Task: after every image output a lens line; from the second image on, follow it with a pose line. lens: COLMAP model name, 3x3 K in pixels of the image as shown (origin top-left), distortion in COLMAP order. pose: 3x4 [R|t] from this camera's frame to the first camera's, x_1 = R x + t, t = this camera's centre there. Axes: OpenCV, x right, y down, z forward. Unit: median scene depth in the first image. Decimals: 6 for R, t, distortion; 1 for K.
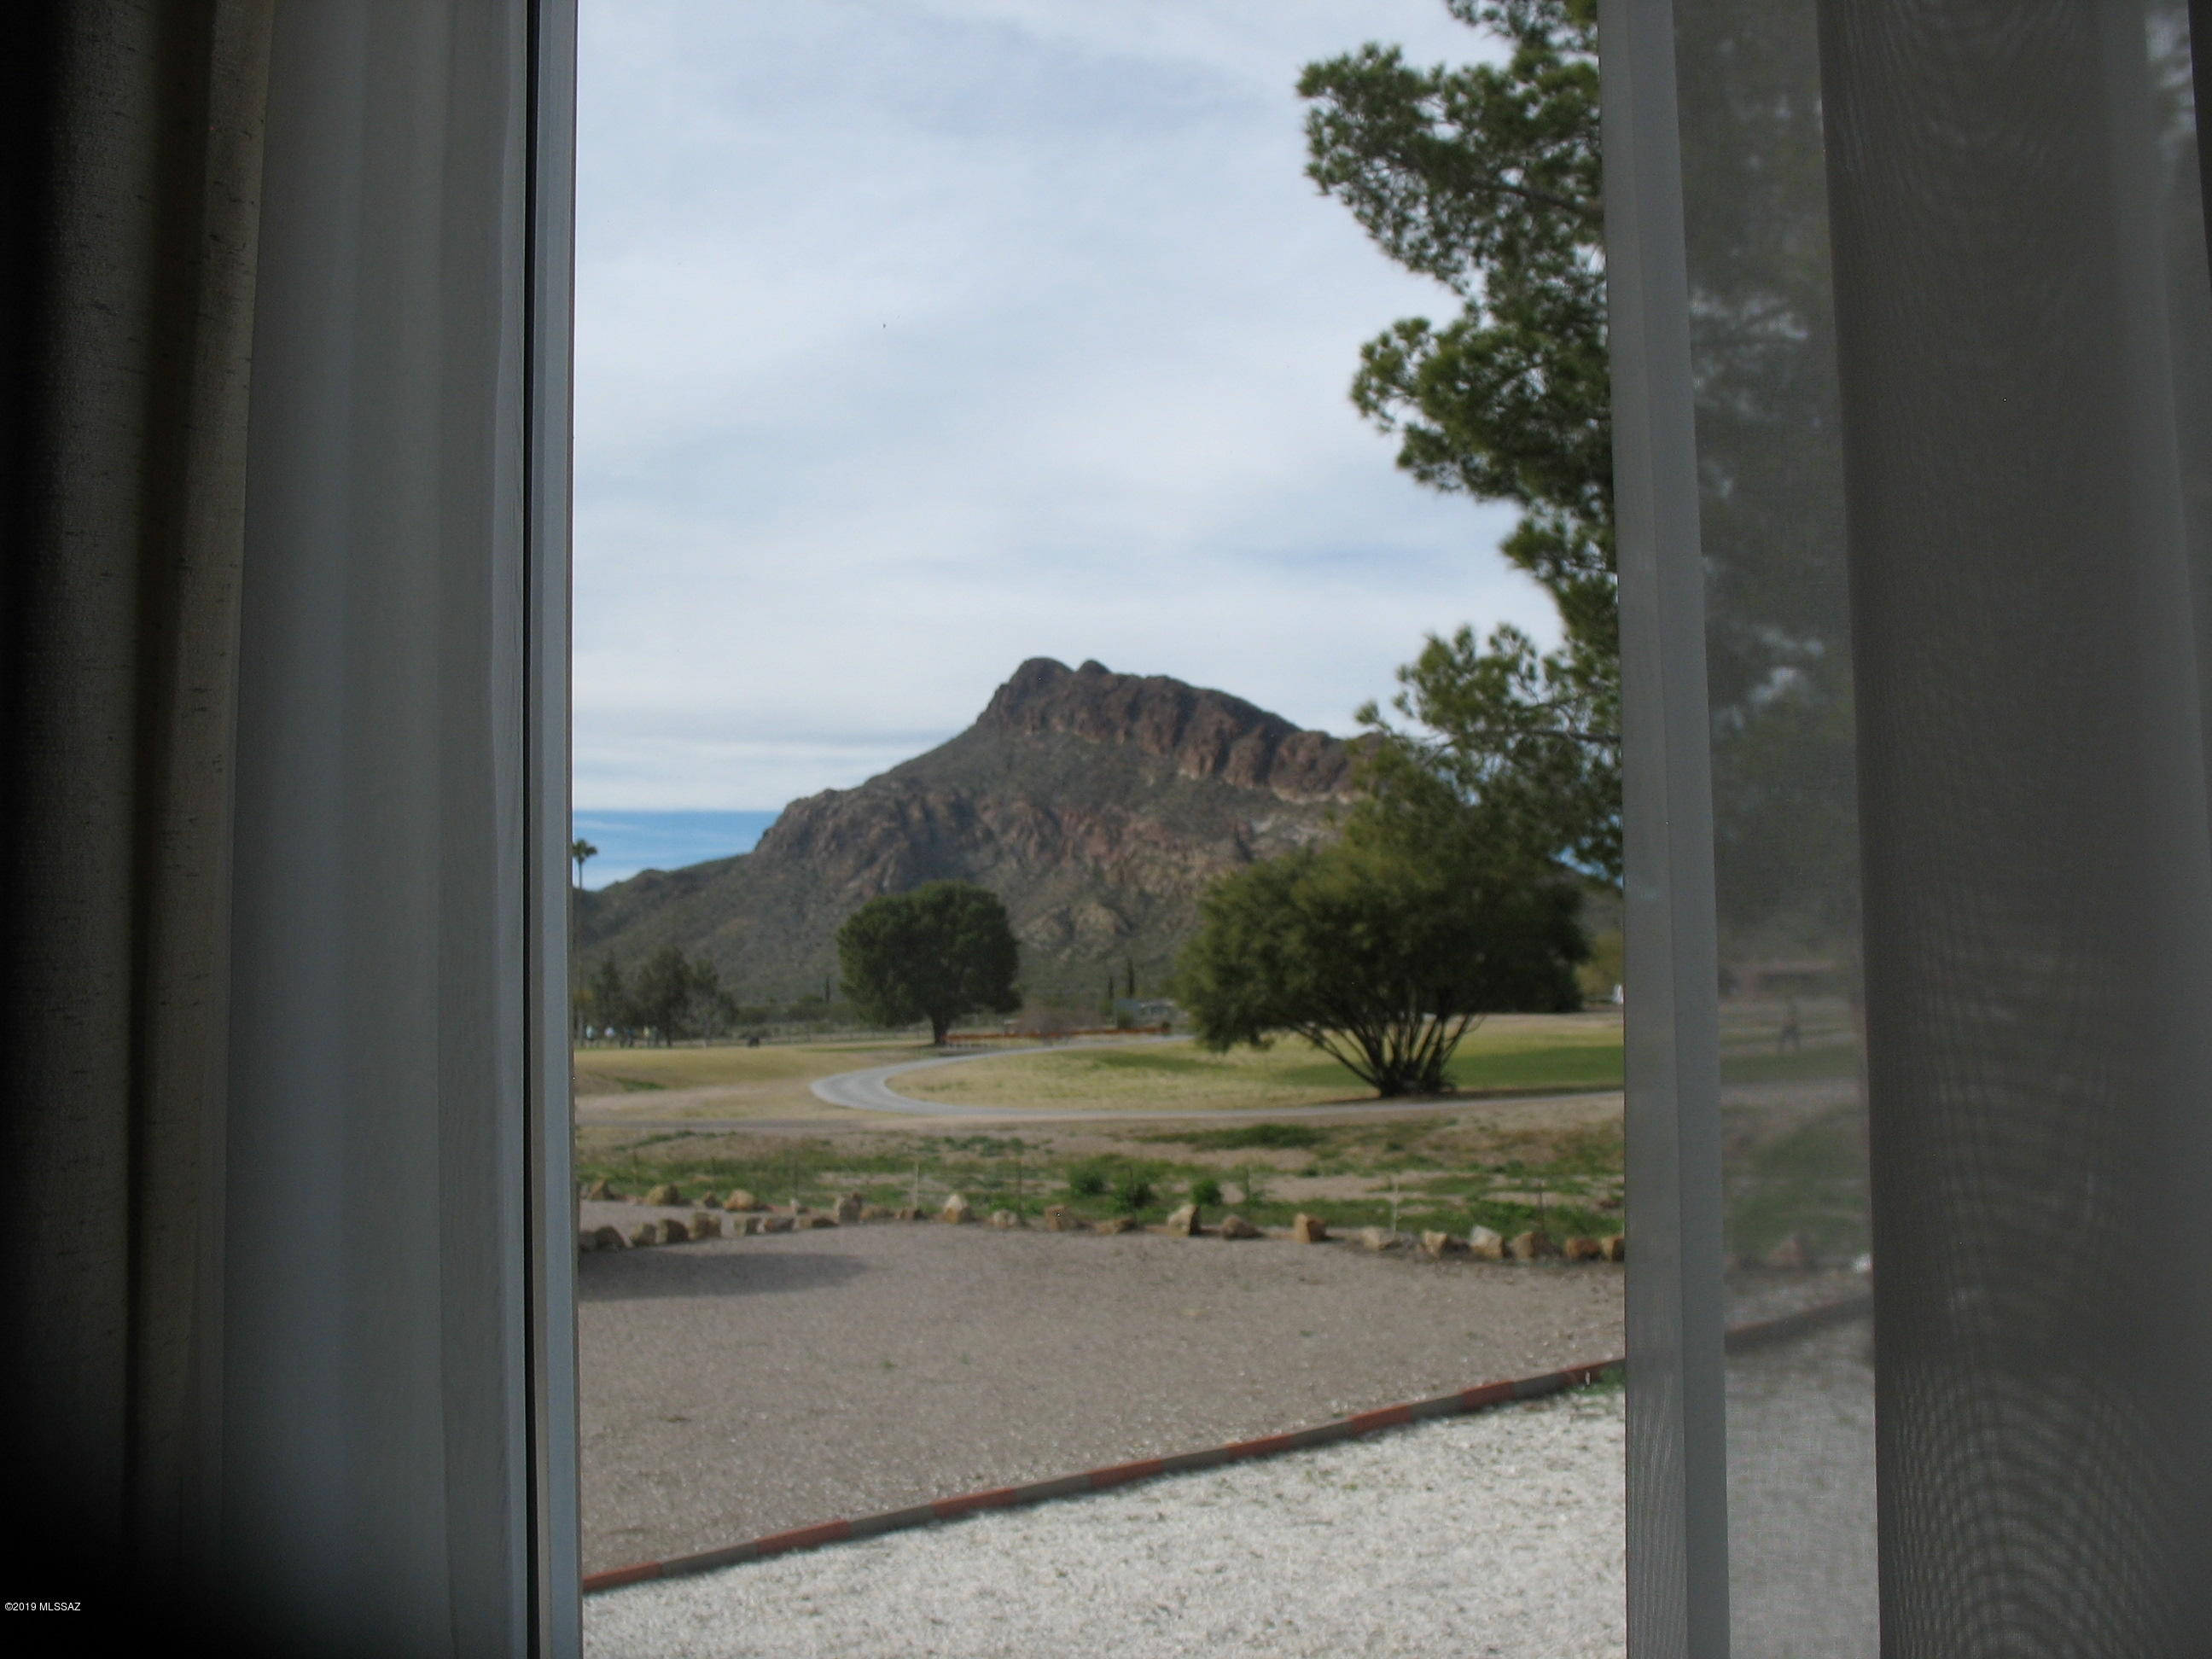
lens RADIAL K [[2303.6, 0, 1120.3], [0, 2303.6, 857.7], [0, 0, 1]] dist [-0.203346, 0.250801]
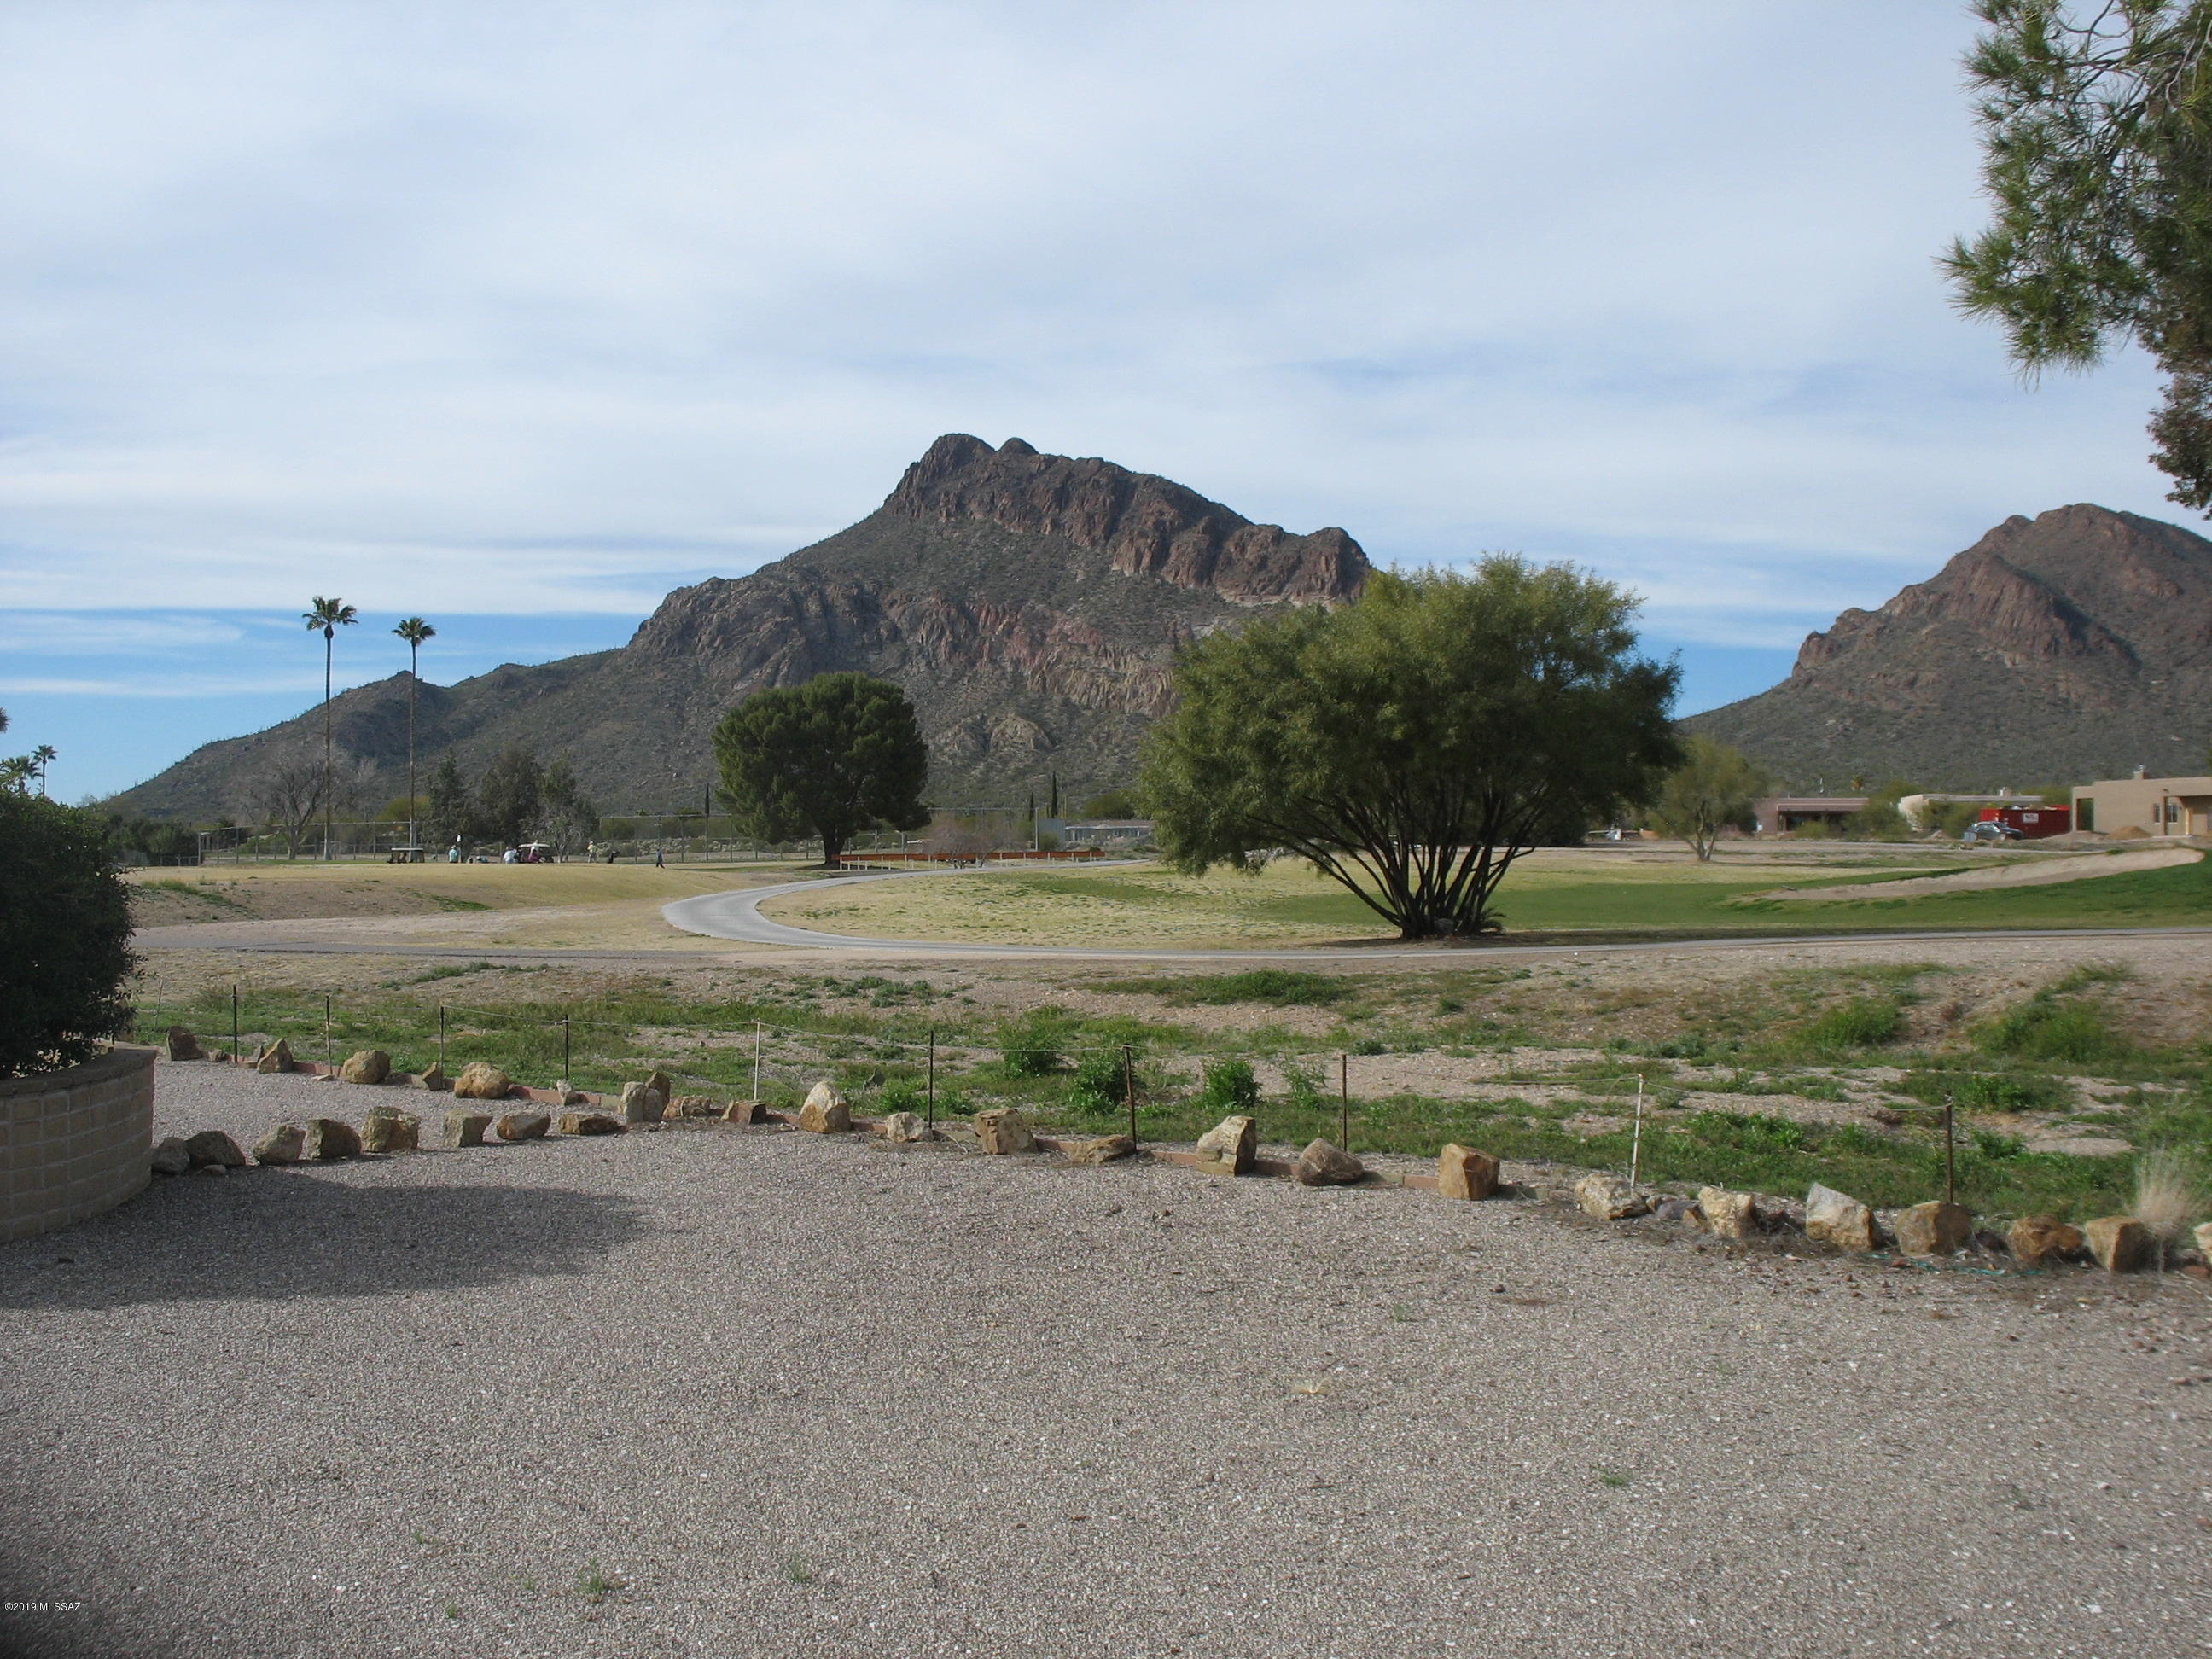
lens RADIAL K [[2590.3, 0, 1117.8], [0, 2590.3, 866.8], [0, 0, 1]] dist [-0.188019, 0.259272]
pose [[0.999255, 0.023365, 0.030727, -0.005836], [-0.025691, 0.996651, 0.077636, 0.012467], [-0.028810, -0.078367, 0.996508, 0.111738]]
